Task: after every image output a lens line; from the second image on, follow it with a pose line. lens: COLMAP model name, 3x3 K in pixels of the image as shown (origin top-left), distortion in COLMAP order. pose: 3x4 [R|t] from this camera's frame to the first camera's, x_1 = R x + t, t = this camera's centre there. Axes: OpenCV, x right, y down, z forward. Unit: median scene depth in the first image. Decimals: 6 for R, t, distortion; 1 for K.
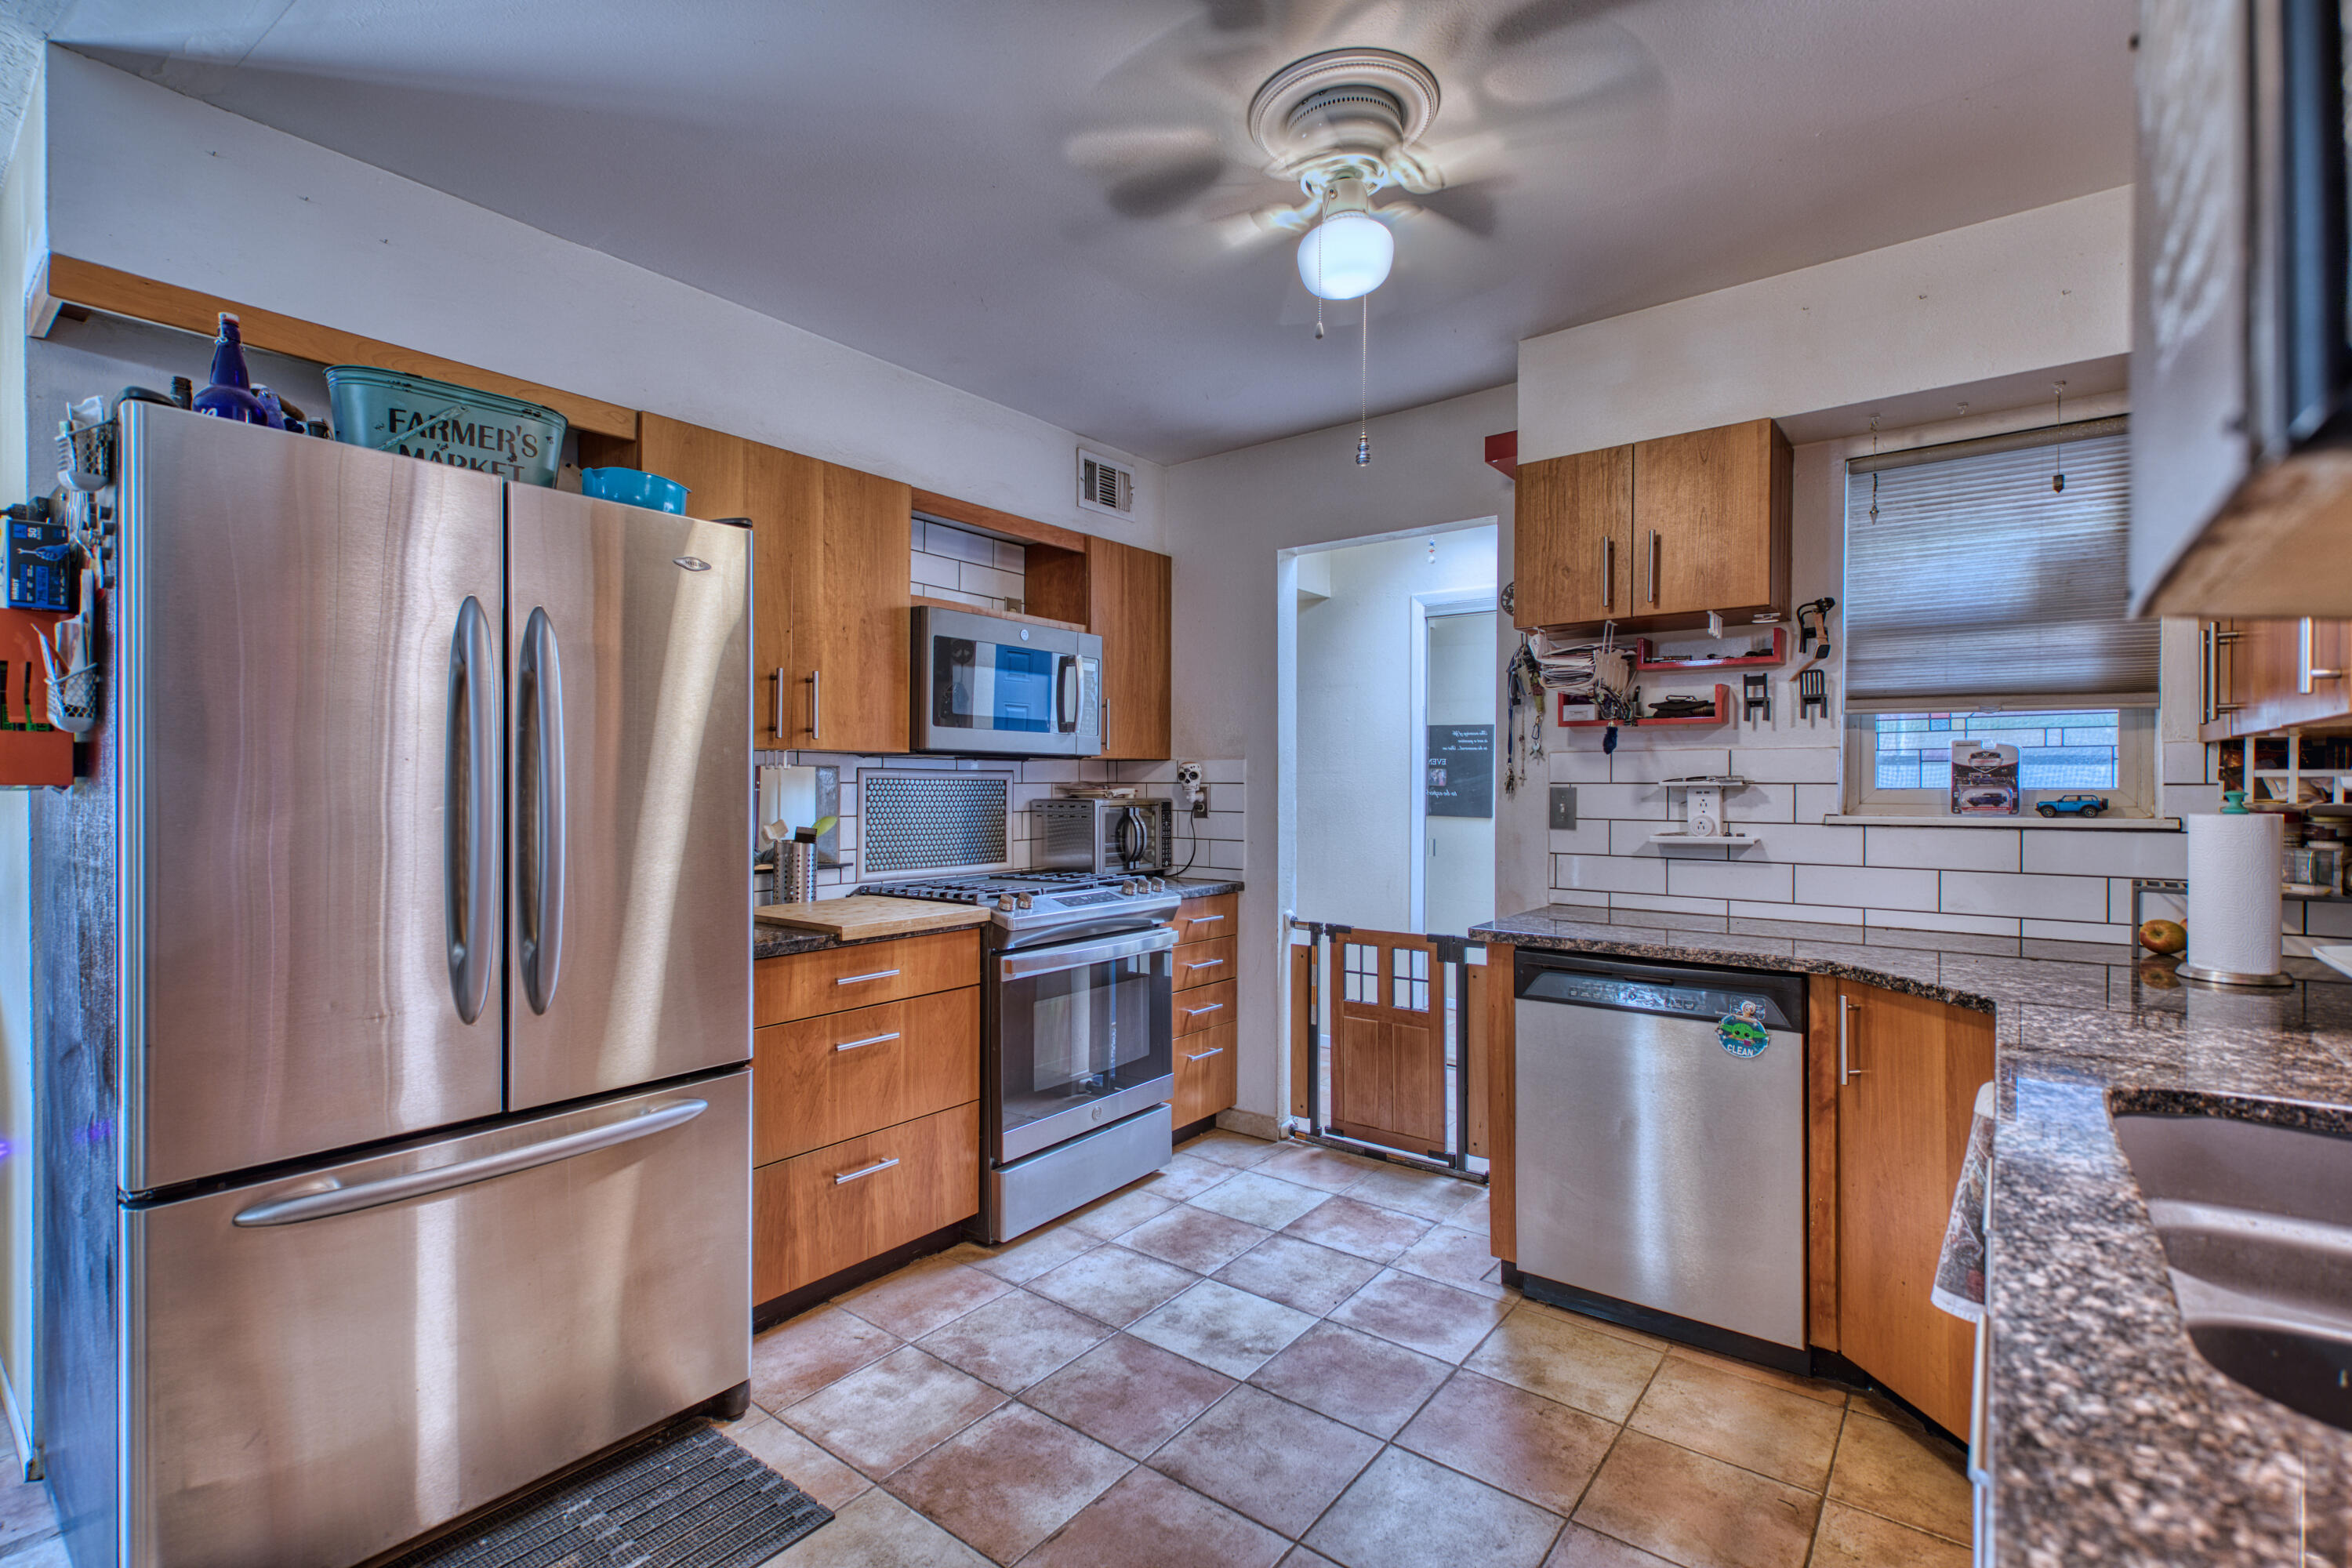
lens RADIAL K [[1072.2, 0, 1162.7], [0, 1072.2, 776.4], [0, 0, 1]] dist [0.018651, -0.010654]
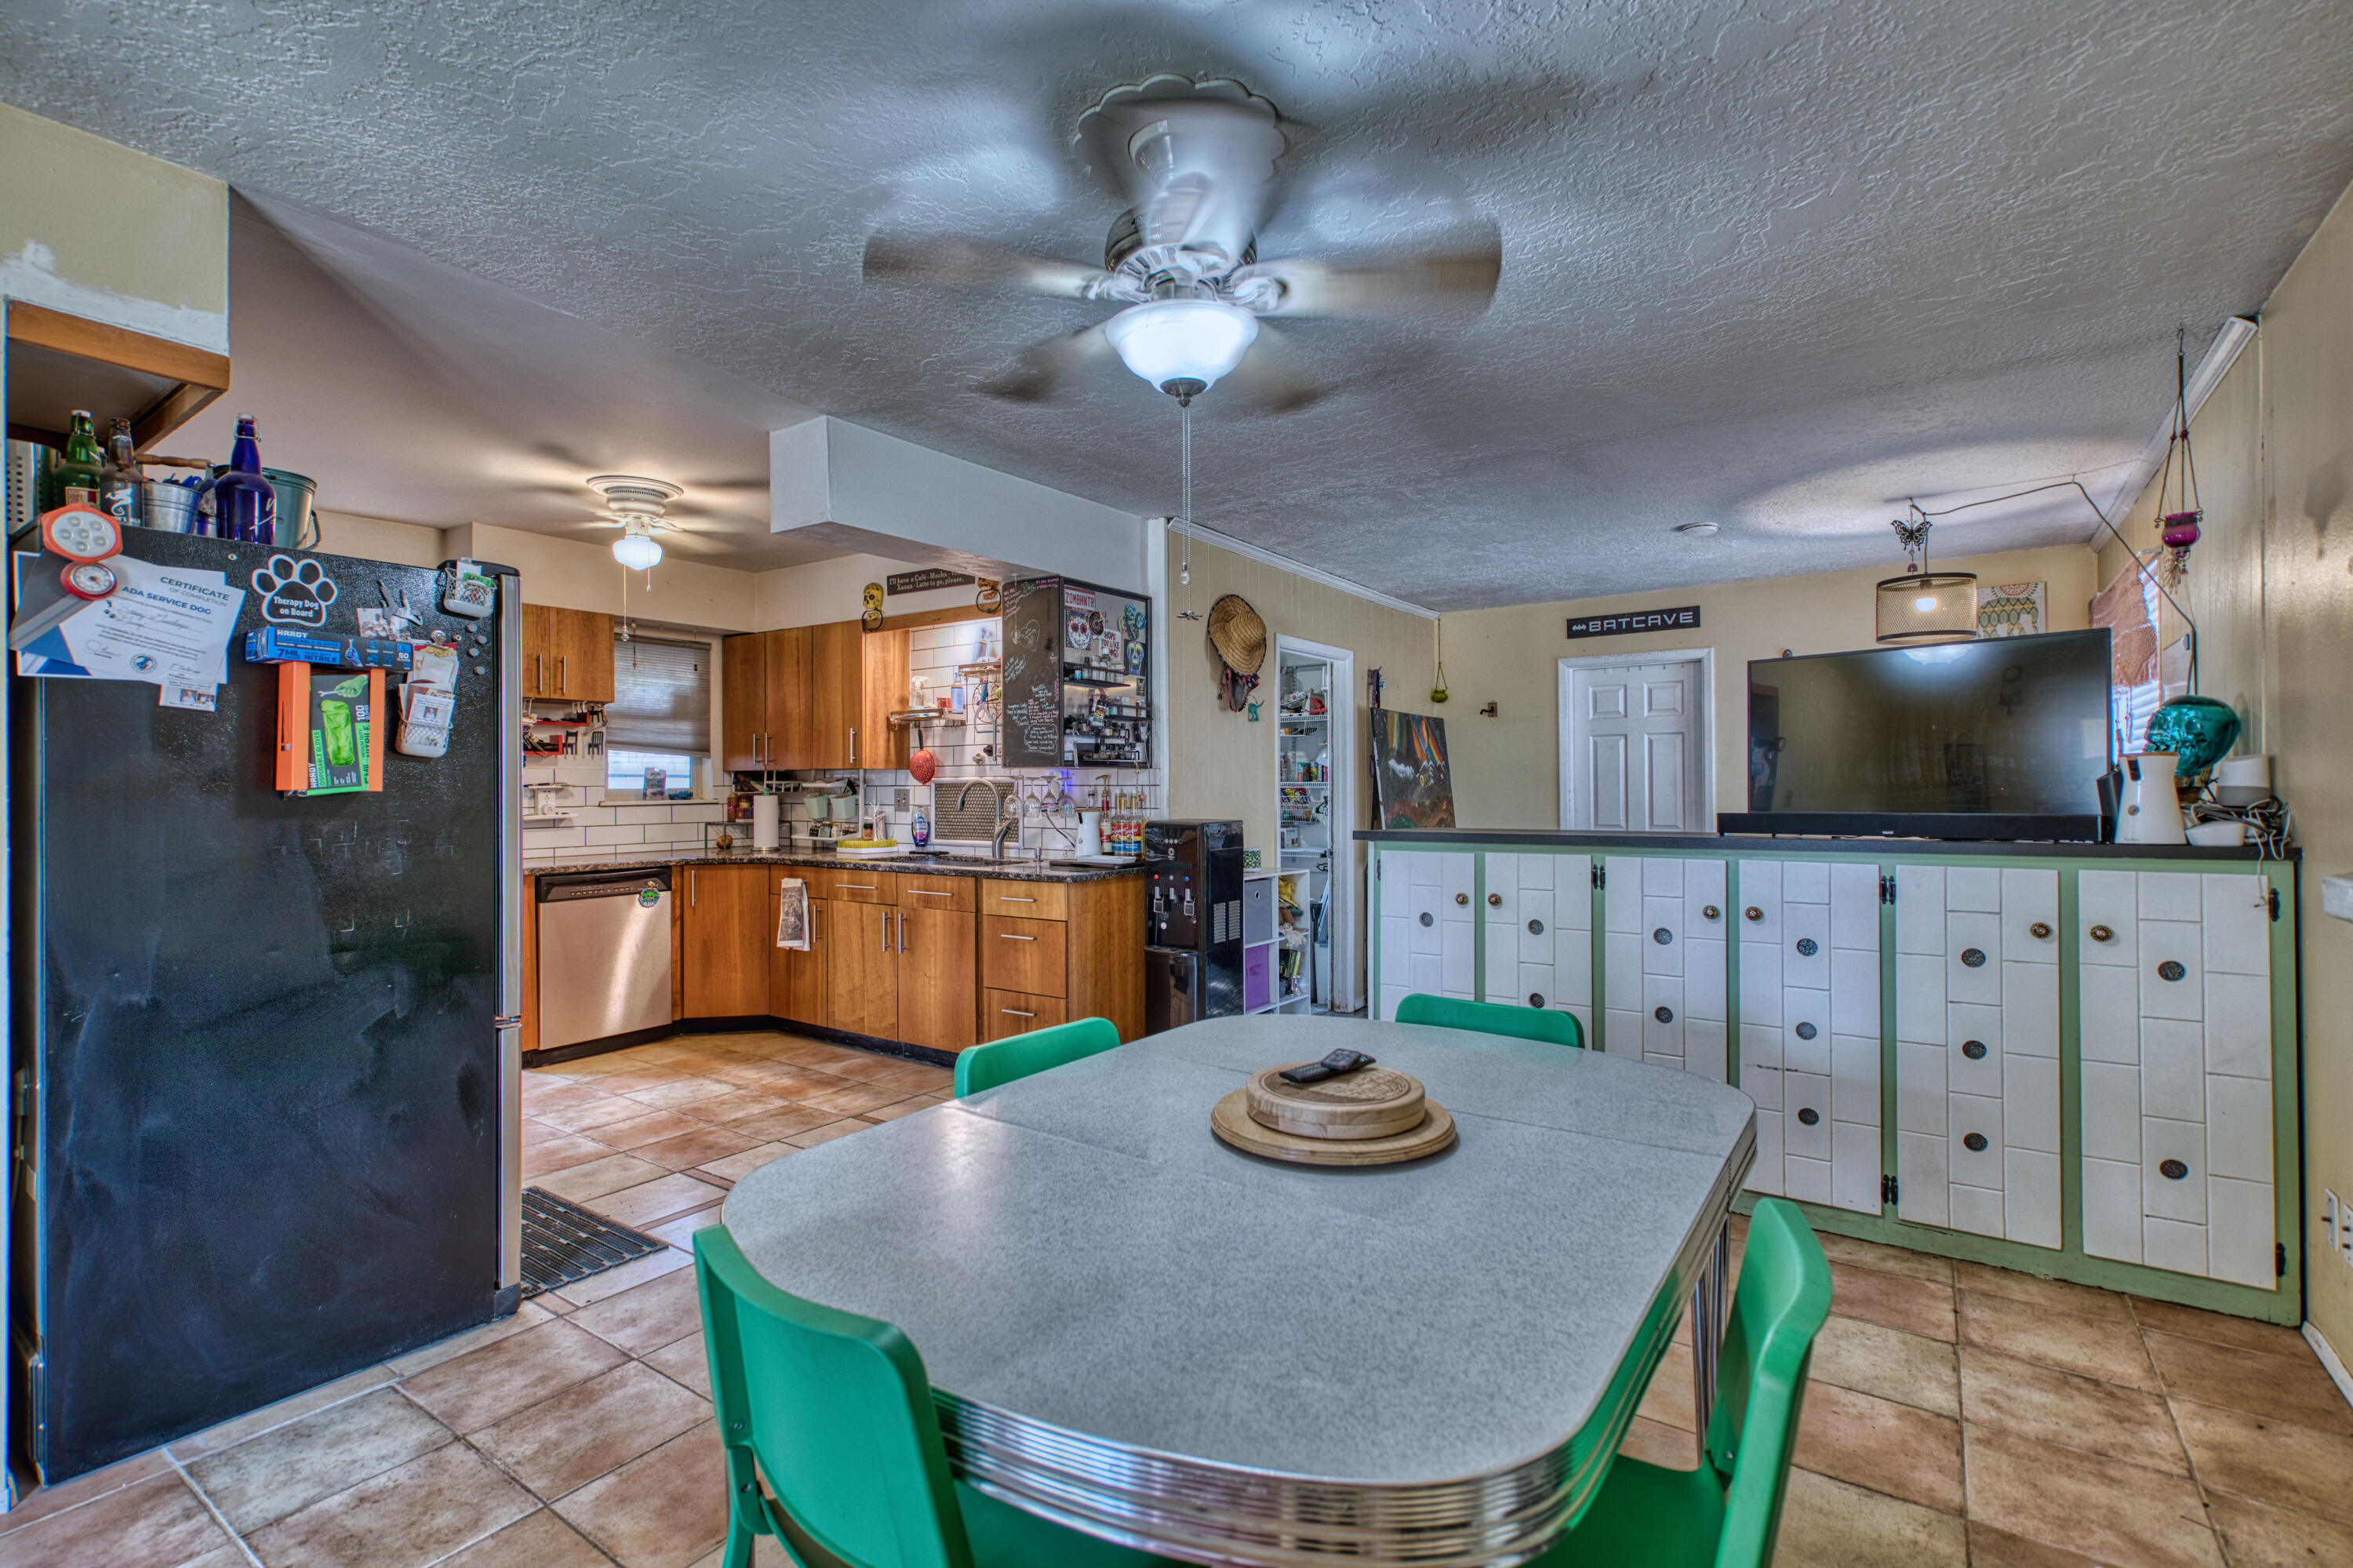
lens RADIAL K [[1091.0, 0, 1176.5], [0, 1091.0, 784.0], [0, 0, 1]] dist [0.012135, 0.000115]
pose [[-0.050479, -0.000415, 0.998725, -1.474914], [-0.001466, 0.999999, 0.000341, -0.000505], [-0.998724, -0.001447, -0.050480, 0.005237]]
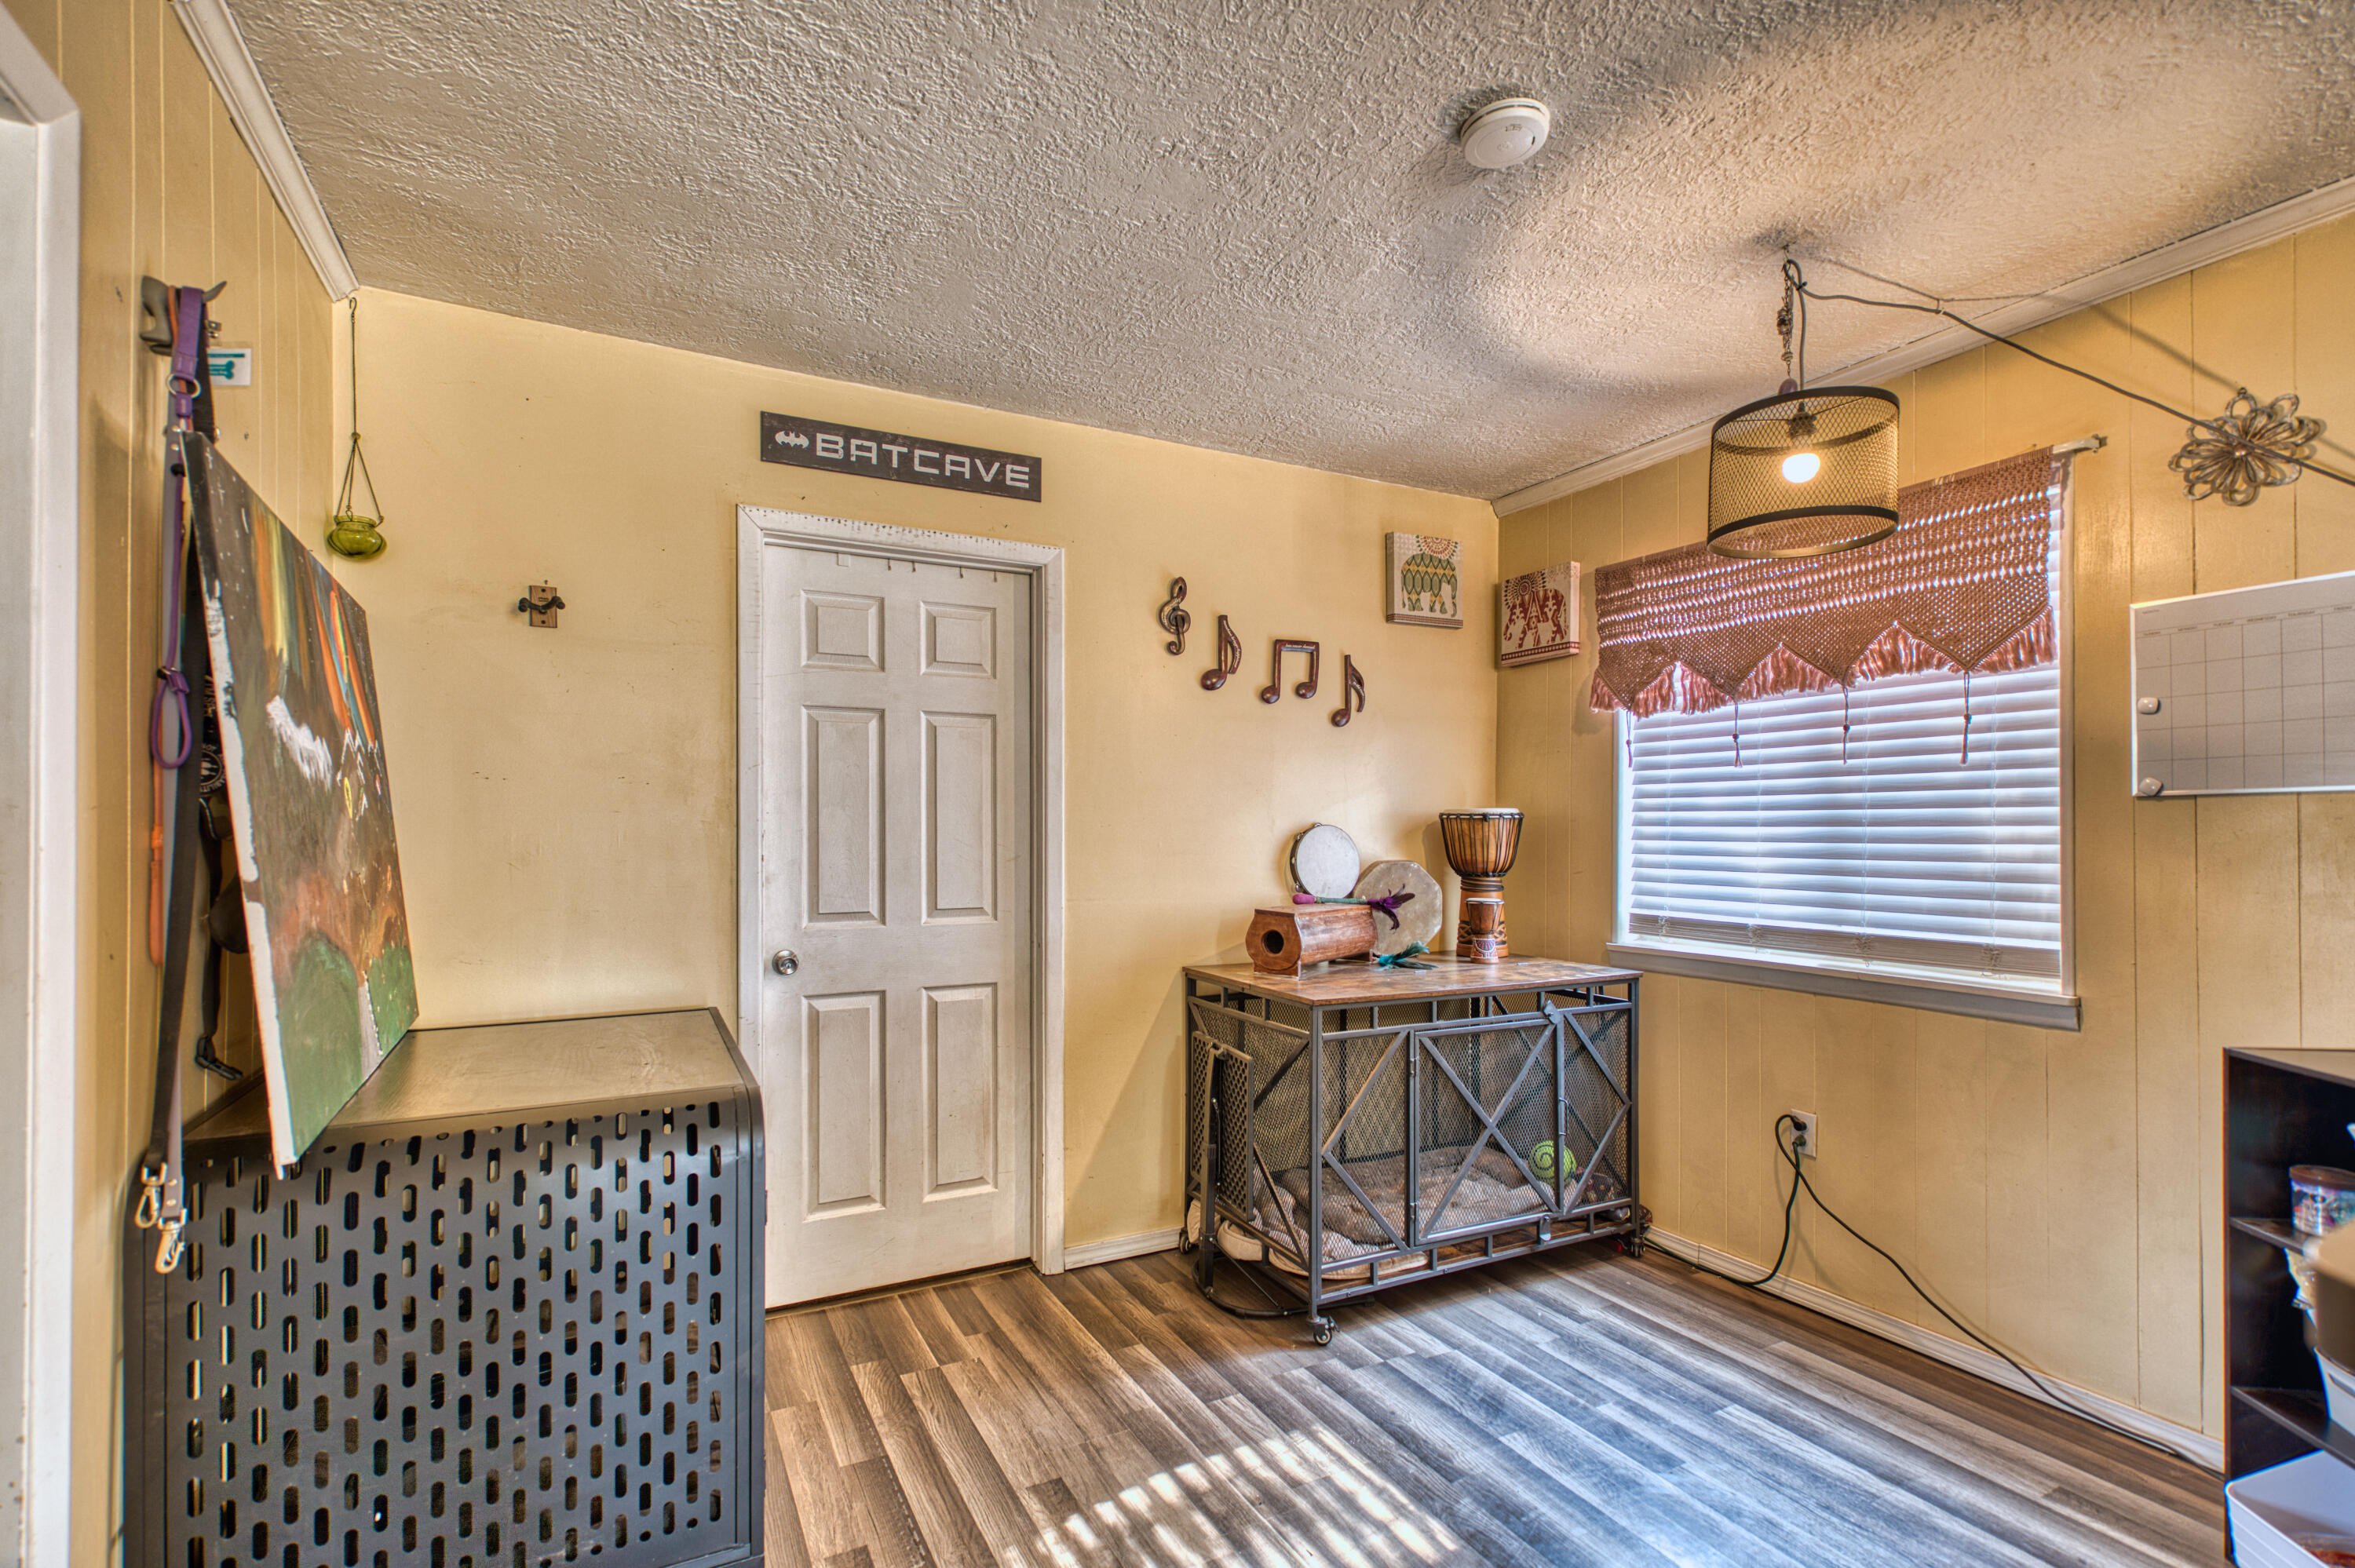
lens RADIAL K [[1053.7, 0, 1165.0], [0, 1053.7, 825.2], [0, 0, 1]] dist [0.001774, -0.000646]
pose [[-0.913698, -0.004607, 0.406368, 0.155492], [-0.009253, 0.999912, -0.009470, 0.011881], [-0.406289, -0.012413, -0.913660, -0.260734]]
